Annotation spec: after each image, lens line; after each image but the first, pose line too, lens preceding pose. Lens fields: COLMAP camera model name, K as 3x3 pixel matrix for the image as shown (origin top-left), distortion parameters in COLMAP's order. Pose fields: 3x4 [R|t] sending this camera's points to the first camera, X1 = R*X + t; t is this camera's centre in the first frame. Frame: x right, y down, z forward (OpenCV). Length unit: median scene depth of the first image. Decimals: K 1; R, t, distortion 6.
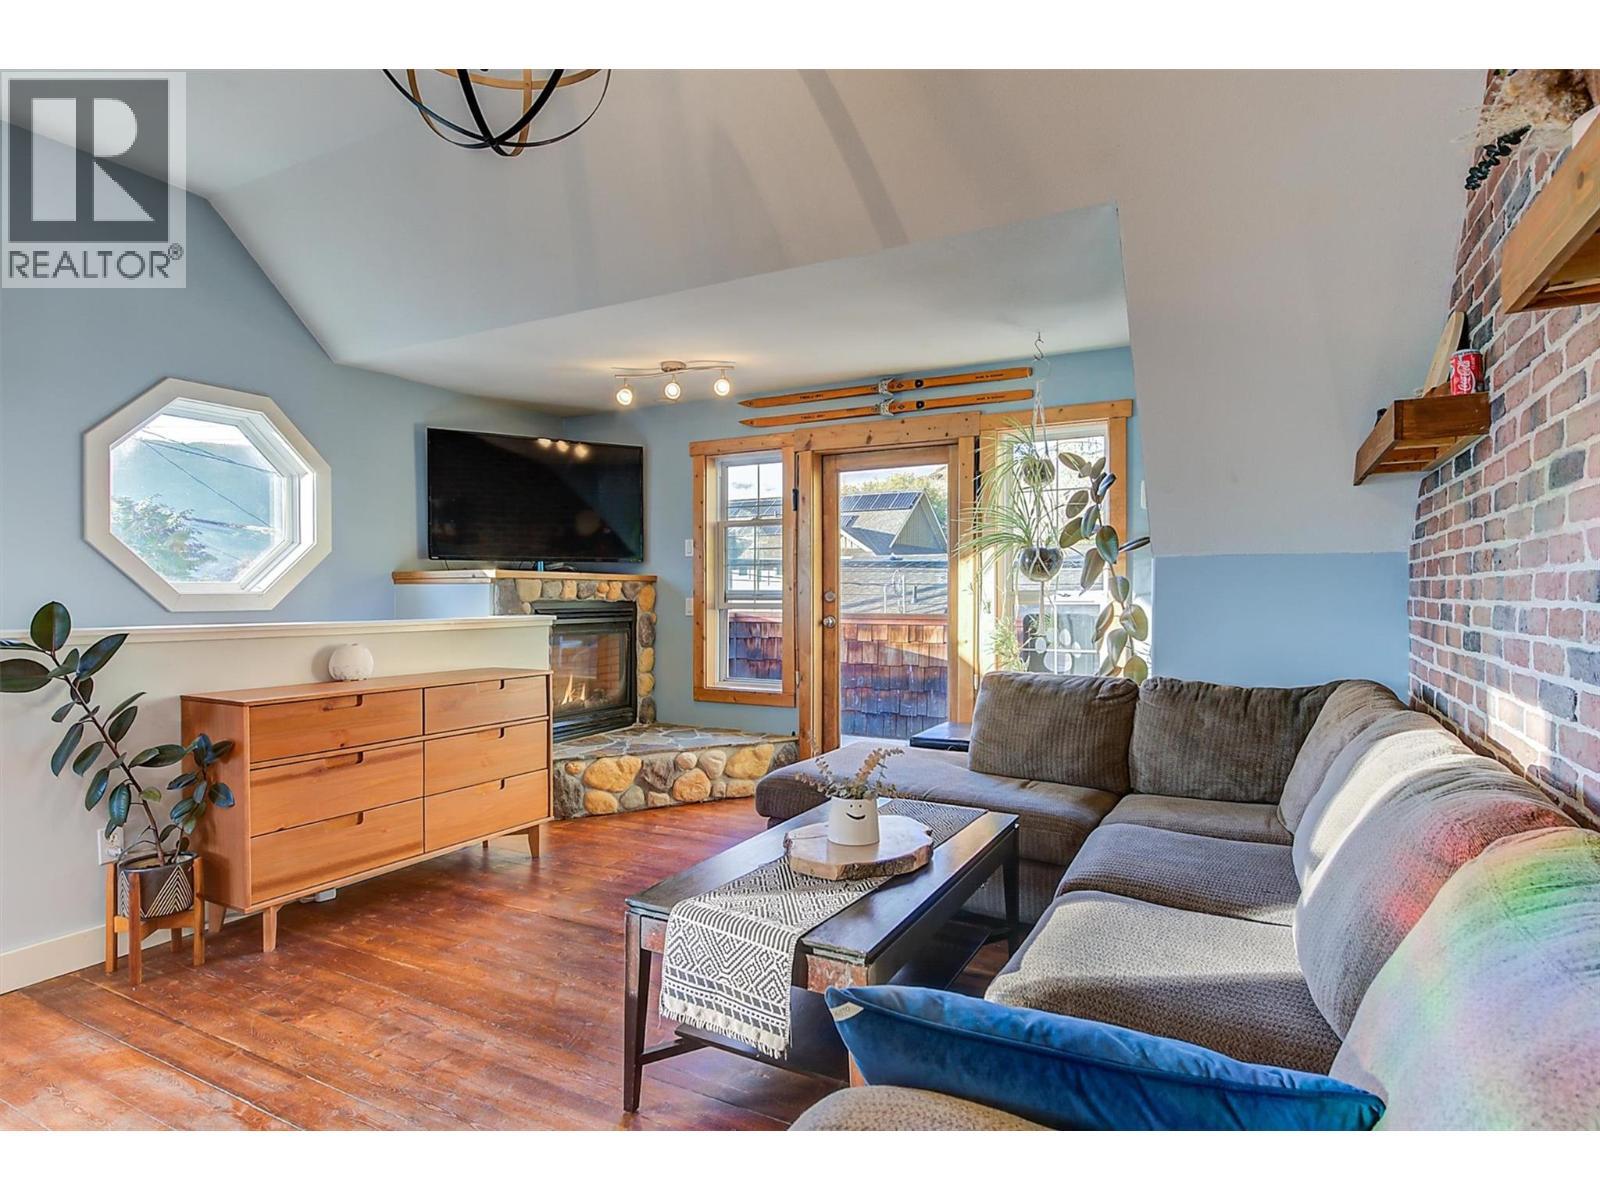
lens RADIAL K [[860.6, 0, 797.0], [0, 860.6, 599.7], [0, 0, 1]] dist [-0.002237, 0.000008]
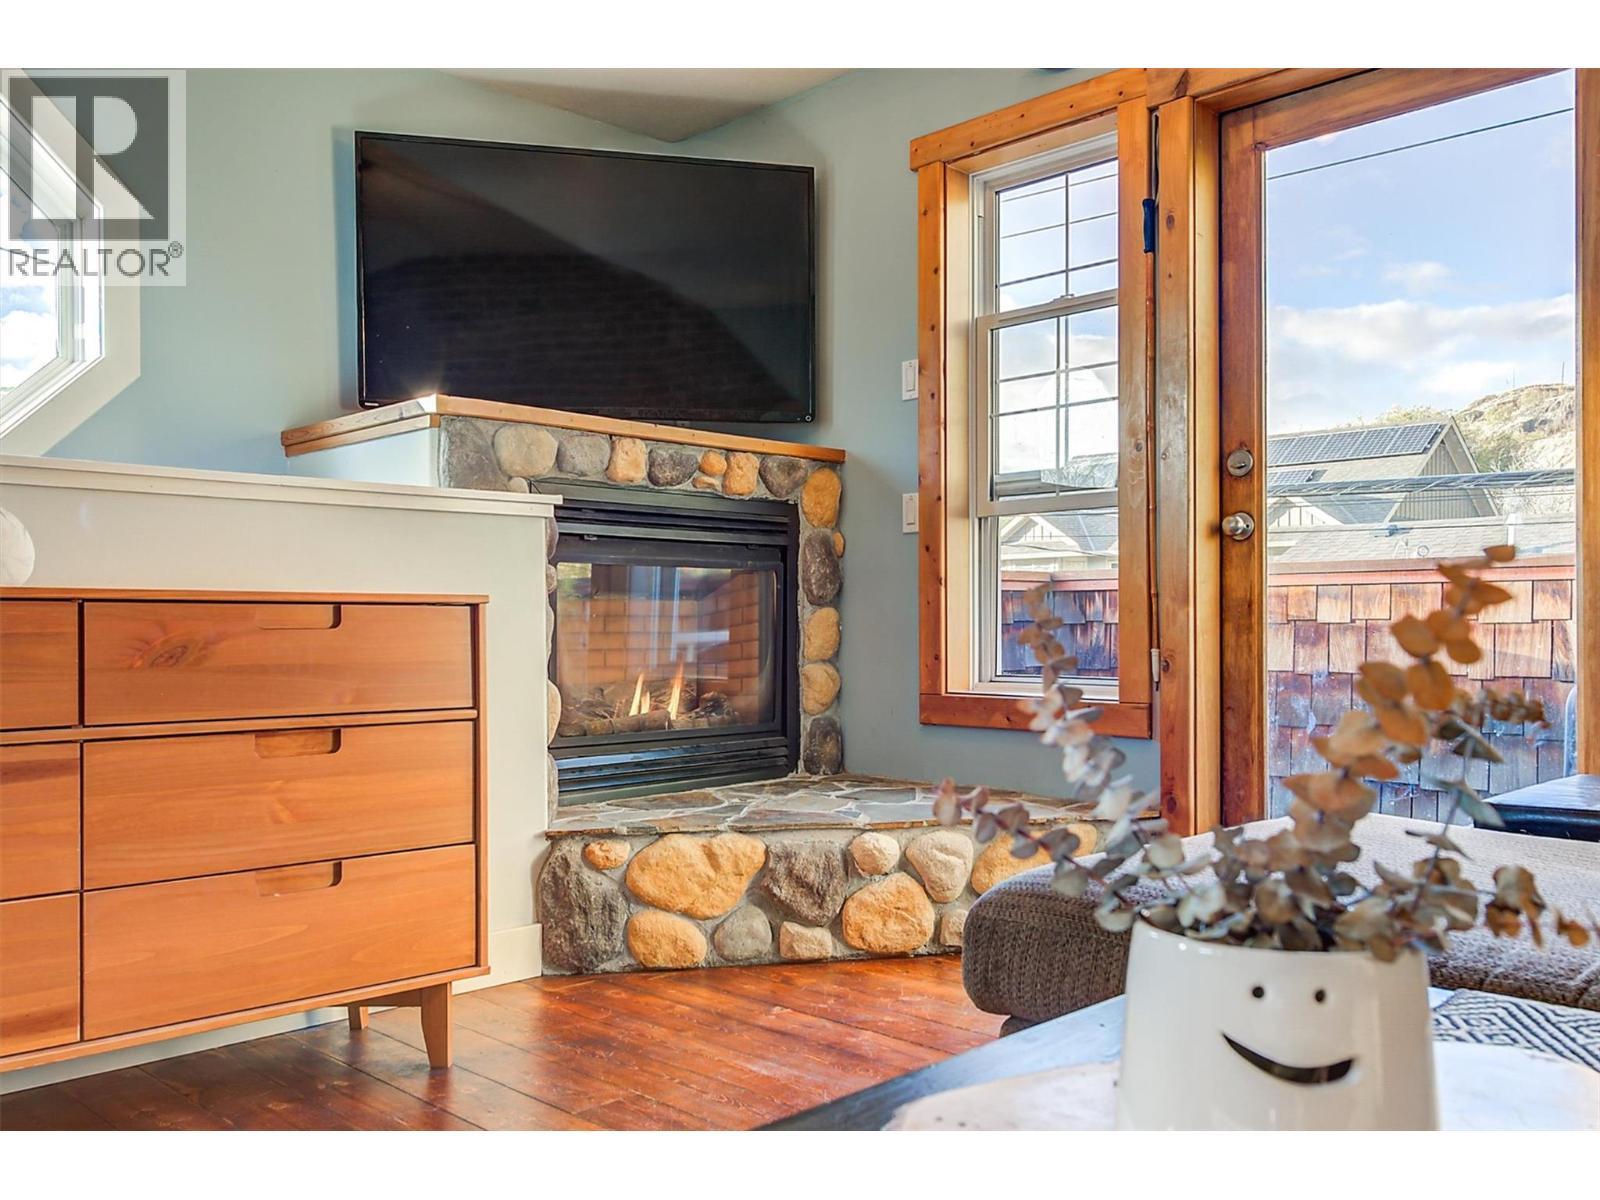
lens RADIAL K [[1406.6, 0, 805.5], [0, 1406.6, 605.7], [0, 0, 1]] dist [0.011859, -0.001451]
pose [[0.960402, -0.002111, -0.278610, 0.027293], [-0.001433, 0.999921, -0.012517, 0.072726], [0.278614, 0.012421, 0.960323, 0.321604]]
